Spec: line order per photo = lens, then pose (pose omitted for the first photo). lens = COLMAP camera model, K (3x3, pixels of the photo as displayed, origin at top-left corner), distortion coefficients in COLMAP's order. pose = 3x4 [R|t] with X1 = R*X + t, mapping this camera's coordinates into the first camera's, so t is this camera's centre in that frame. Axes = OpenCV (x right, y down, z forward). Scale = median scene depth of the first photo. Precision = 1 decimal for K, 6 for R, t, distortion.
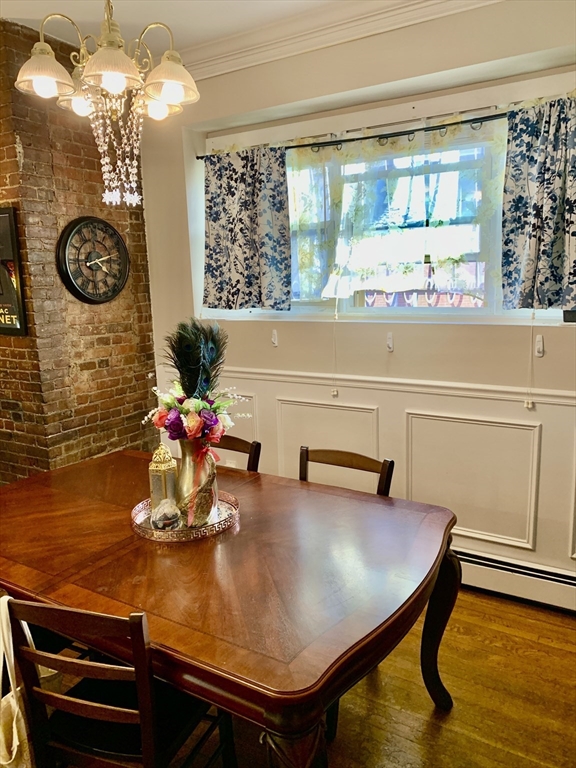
lens RADIAL K [[583.9, 0, 292.7], [0, 583.9, 381.8], [0, 0, 1]] dist [0.039778, -0.053238]
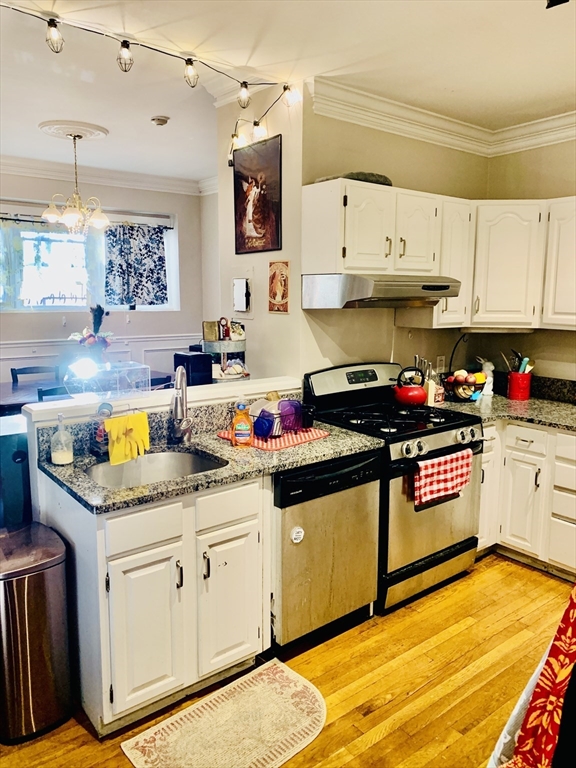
lens RADIAL K [[583.9, 0, 296.2], [0, 583.9, 372.6], [0, 0, 1]] dist [0.039778, -0.053238]
pose [[0.341955, -0.100610, 0.934315, -1.359711], [0.147918, 0.987620, 0.052213, 0.112564], [-0.928002, 0.120348, 0.352604, -0.430338]]
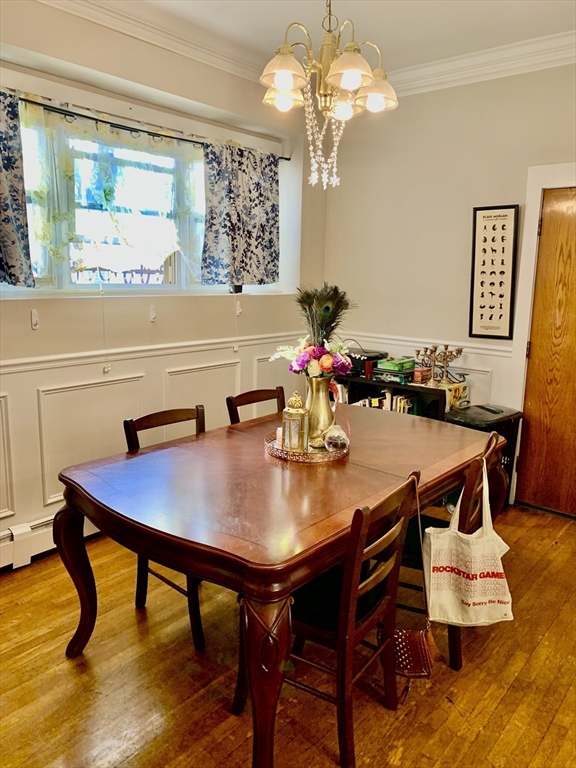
lens RADIAL K [[583.9, 0, 294.8], [0, 583.9, 376.6], [0, 0, 1]] dist [0.039778, -0.053238]
pose [[0.146146, -0.147151, 0.978258, -0.829654], [0.150120, 0.980722, 0.125095, -0.043629], [-0.977806, 0.128574, 0.165419, 0.496228]]
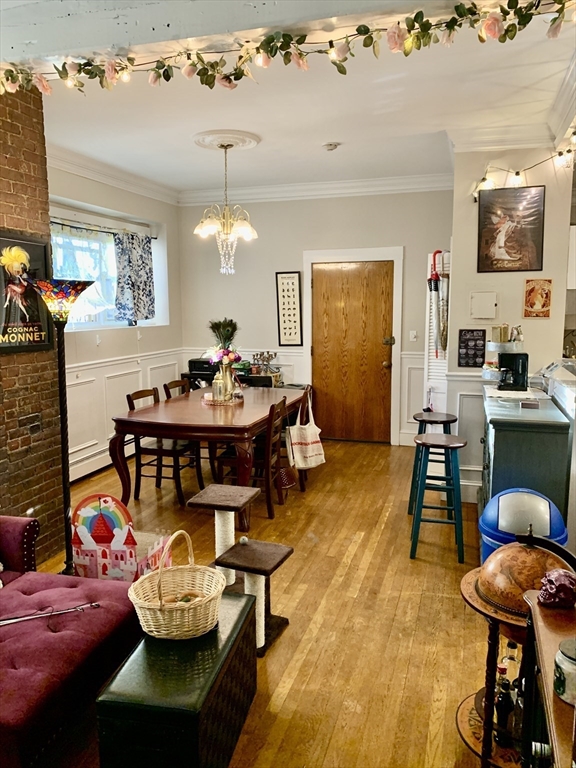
lens RADIAL K [[583.9, 0, 294.2], [0, 583.9, 380.1], [0, 0, 1]] dist [0.039778, -0.053238]
pose [[-0.248437, -0.101015, 0.963366, -1.576639], [0.181169, 0.972152, 0.148657, -0.097468], [-0.951555, 0.211464, -0.223218, 0.761641]]
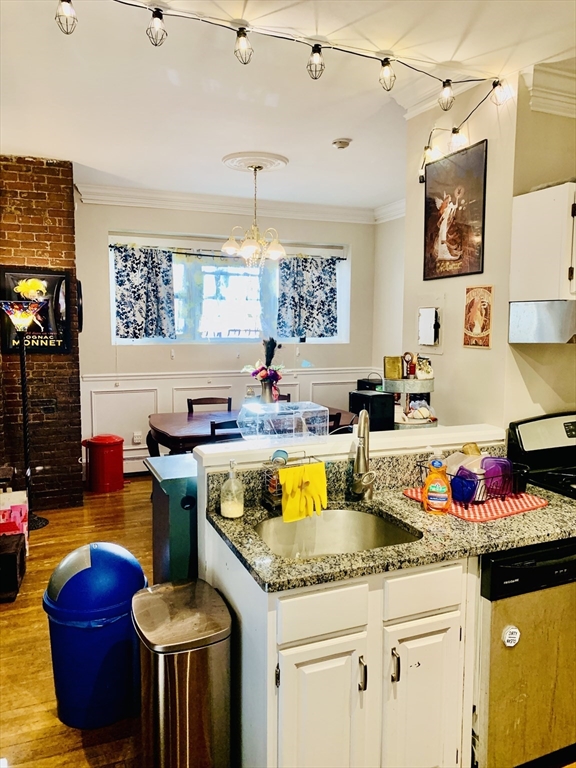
lens RADIAL K [[583.9, 0, 292.5], [0, 583.9, 376.4], [0, 0, 1]] dist [0.039778, -0.053238]
pose [[0.587881, -0.044064, 0.807747, -1.266560], [0.119972, 0.992222, -0.033189, 0.096459], [-0.800002, 0.116418, 0.588595, -0.343785]]
